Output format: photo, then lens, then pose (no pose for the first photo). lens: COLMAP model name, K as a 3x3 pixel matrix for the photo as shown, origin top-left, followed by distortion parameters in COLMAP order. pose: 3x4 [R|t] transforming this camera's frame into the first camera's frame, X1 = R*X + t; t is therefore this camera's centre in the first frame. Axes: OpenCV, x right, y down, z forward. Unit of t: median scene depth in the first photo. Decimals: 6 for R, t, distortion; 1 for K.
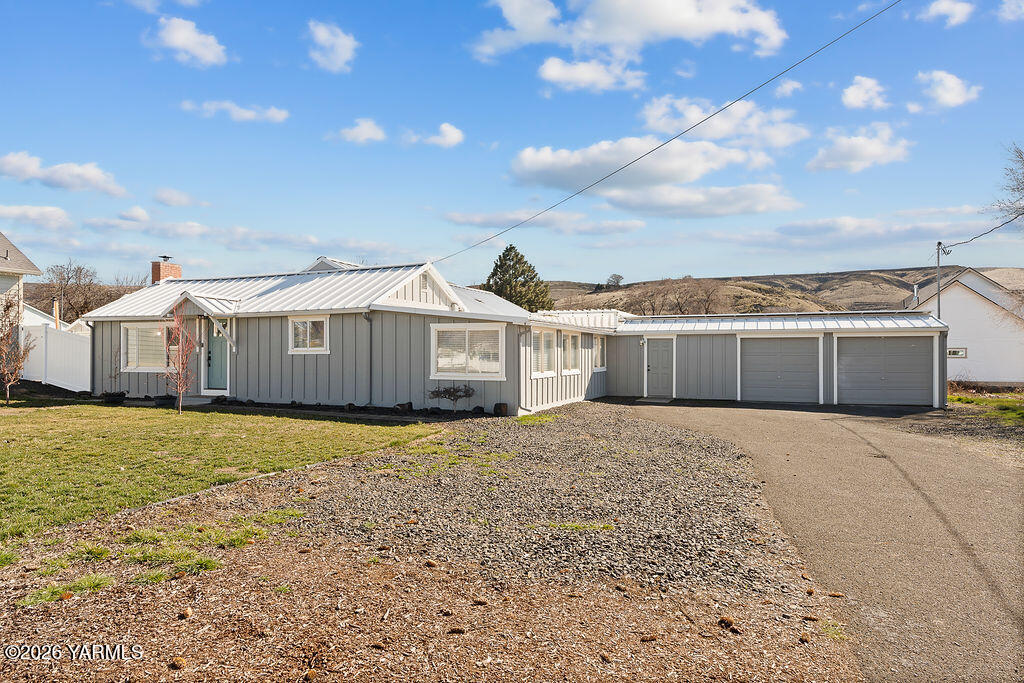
lens RADIAL K [[641.6, 0, 518.5], [0, 641.6, 351.8], [0, 0, 1]] dist [-0.007149, -0.000527]
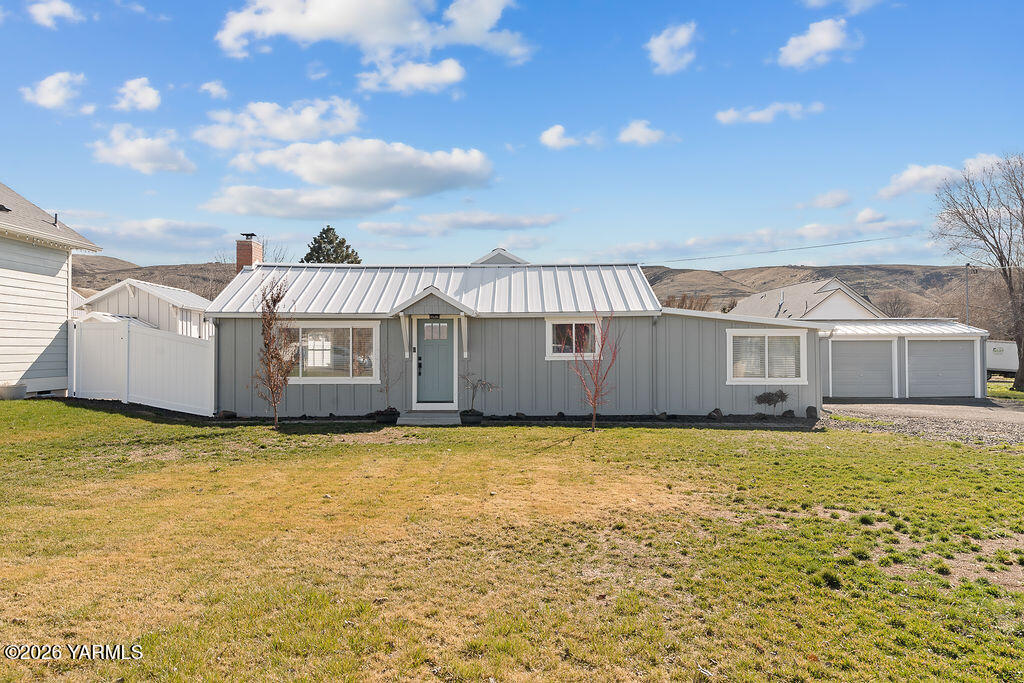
lens RADIAL K [[714.6, 0, 510.5], [0, 714.6, 338.9], [0, 0, 1]] dist [0.000642, -0.003169]
pose [[0.917228, 0.003063, 0.398350, -0.746718], [0.001719, 0.999931, -0.011645, -0.013494], [-0.398358, 0.011366, 0.917160, 0.099474]]
